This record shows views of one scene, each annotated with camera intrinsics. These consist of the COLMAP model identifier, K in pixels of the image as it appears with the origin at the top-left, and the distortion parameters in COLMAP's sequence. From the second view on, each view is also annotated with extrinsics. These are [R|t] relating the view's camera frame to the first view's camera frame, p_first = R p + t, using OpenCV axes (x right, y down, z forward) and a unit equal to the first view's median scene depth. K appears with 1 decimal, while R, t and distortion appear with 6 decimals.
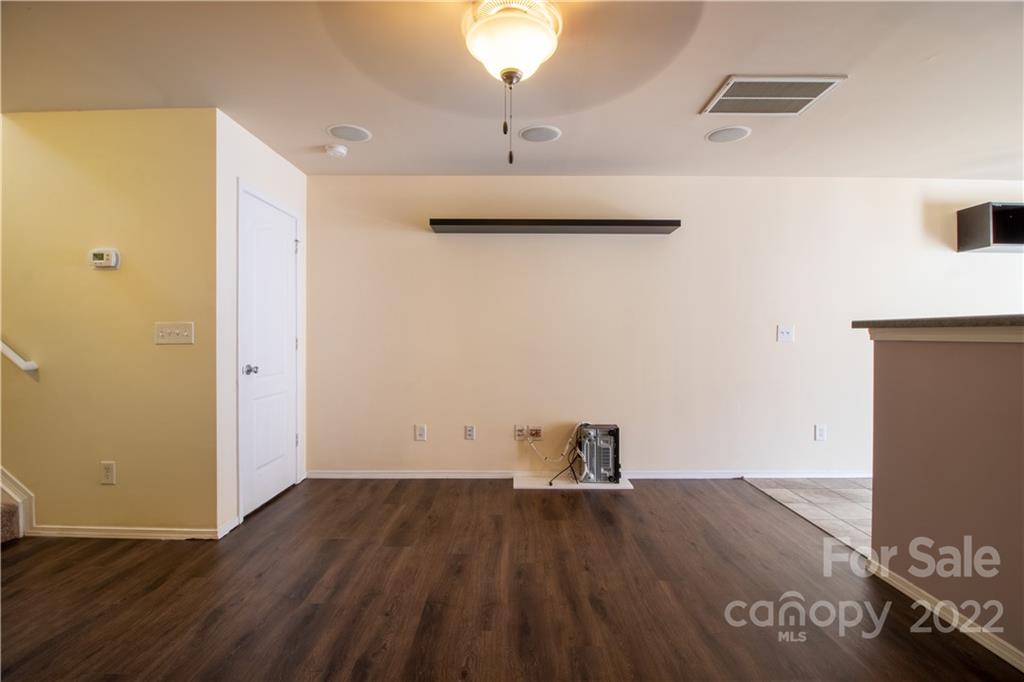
lens RADIAL K [[473.1, 0, 514.4], [0, 473.1, 334.1], [0, 0, 1]] dist [-0.007727, 0.000076]
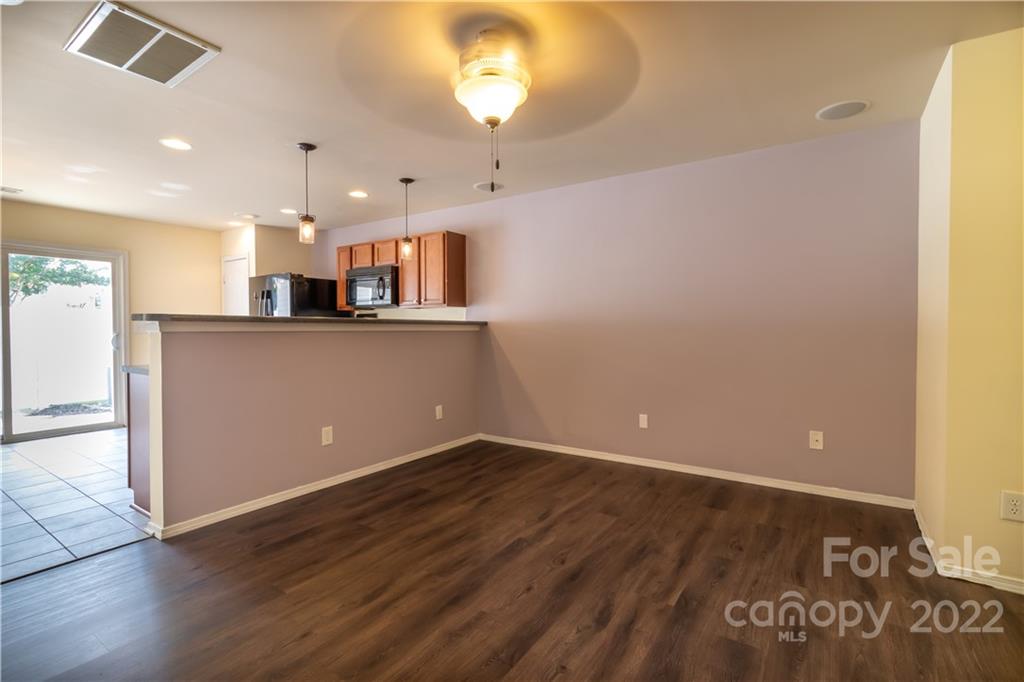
lens RADIAL K [[473.1, 0, 512.4], [0, 473.1, 338.0], [0, 0, 1]] dist [-0.007727, 0.000076]
pose [[-0.825583, -0.013687, 0.564114, -0.431402], [0.000155, 0.999700, 0.024483, 0.000355], [-0.564280, 0.020301, -0.825334, 1.135138]]
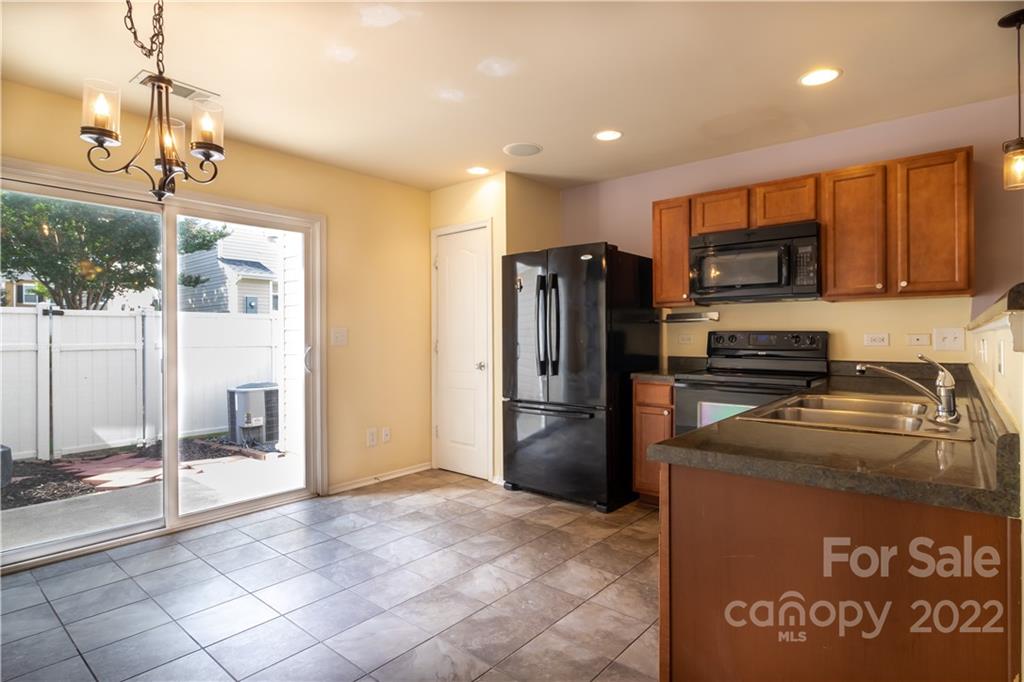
lens RADIAL K [[522.2, 0, 510.5], [0, 522.2, 338.4], [0, 0, 1]] dist [-0.002350, -0.001689]
pose [[-0.766318, -0.002610, 0.642456, 0.691302], [0.004324, 0.999948, 0.009219, -0.002565], [-0.642446, 0.009843, -0.766267, 1.149553]]
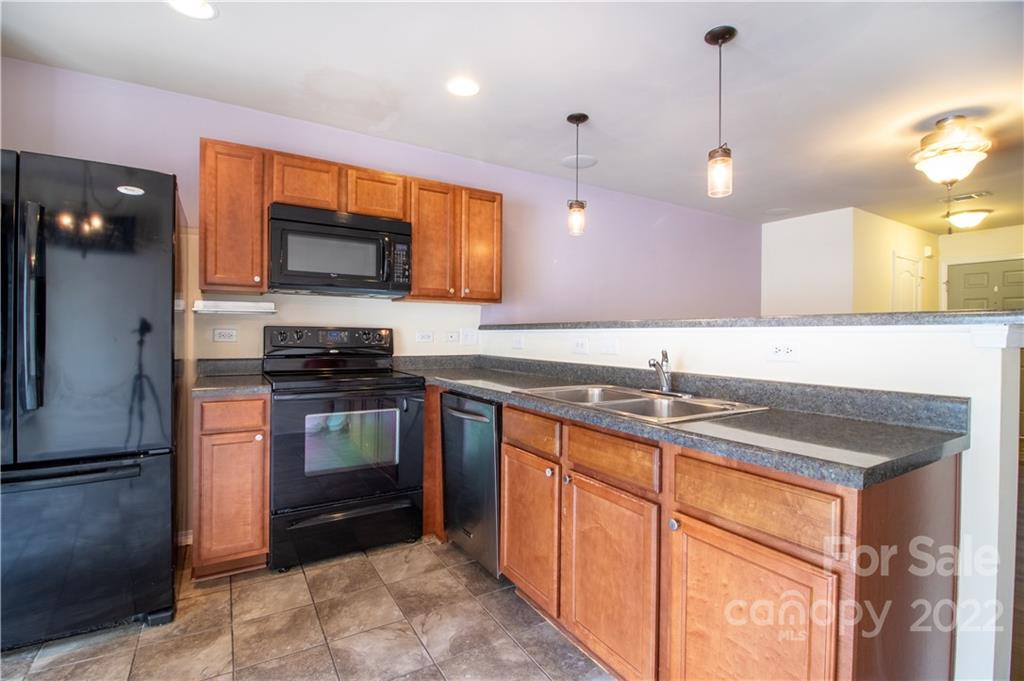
lens RADIAL K [[473.1, 0, 511.6], [0, 473.1, 336.8], [0, 0, 1]] dist [-0.007727, 0.000076]
pose [[-0.851502, -0.004761, -0.524330, 1.219648], [-0.010742, 0.999907, 0.008365, 0.002096], [0.524242, 0.012755, -0.851474, 0.900158]]
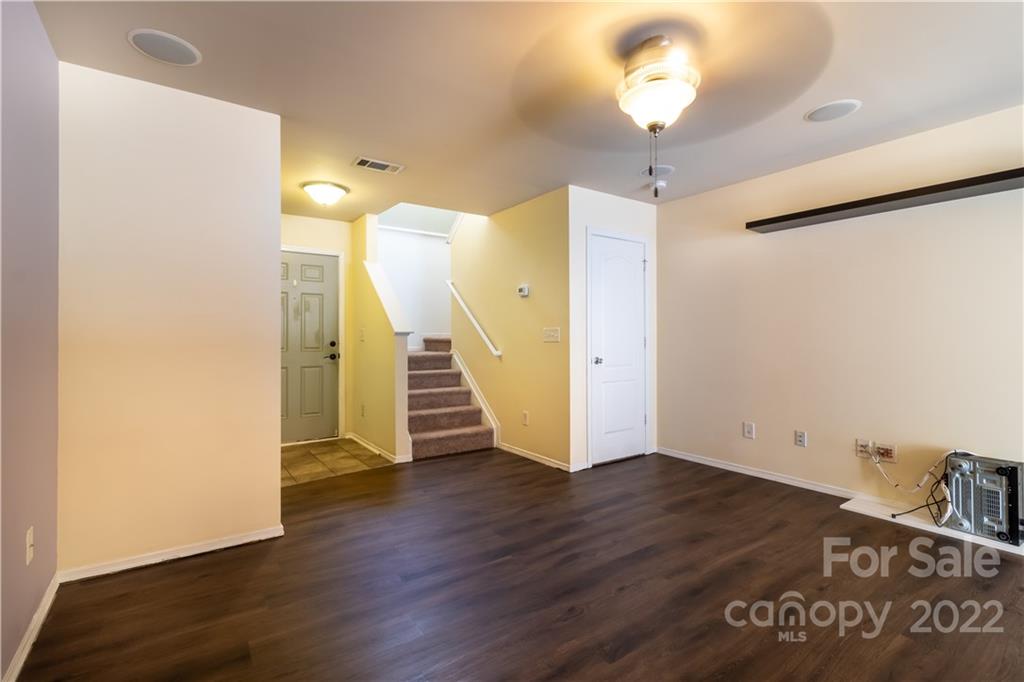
lens RADIAL K [[473.1, 0, 513.9], [0, 473.1, 326.5], [0, 0, 1]] dist [-0.007727, 0.000076]
pose [[0.579875, -0.020049, -0.814459, 0.447998], [0.004472, 0.999760, -0.021426, 0.002776], [0.814693, 0.008782, 0.579826, -0.017017]]
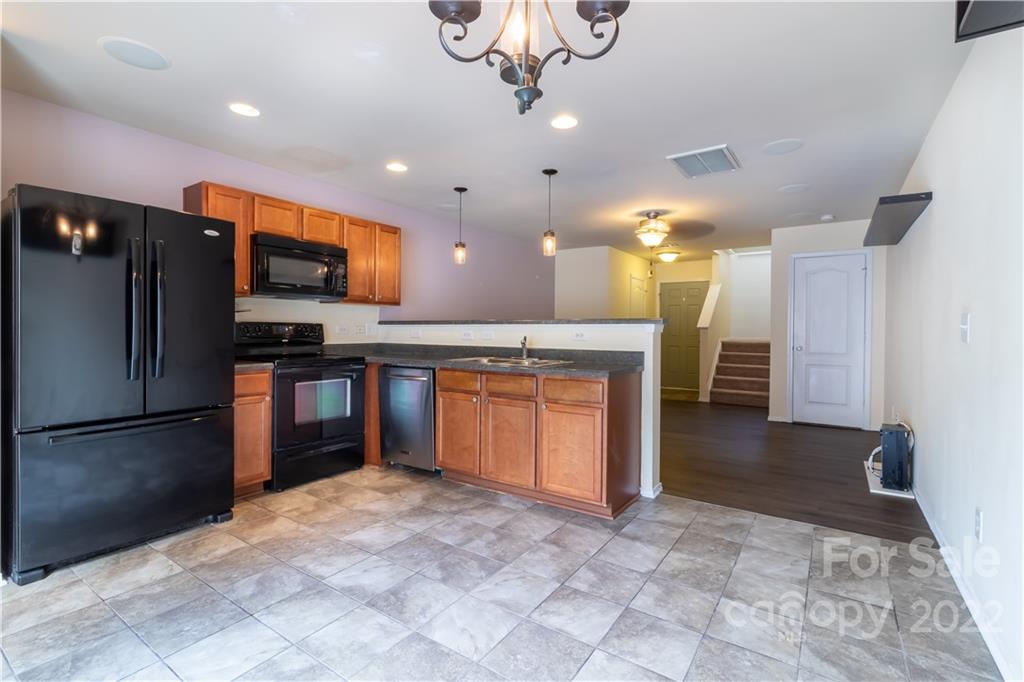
lens RADIAL K [[473.1, 0, 508.6], [0, 473.1, 336.7], [0, 0, 1]] dist [-0.007727, 0.000076]
pose [[-0.568295, 0.008822, -0.822777, 1.747073], [-0.009872, 0.999797, 0.017538, 0.004414], [0.822766, 0.018090, -0.568093, 1.128585]]
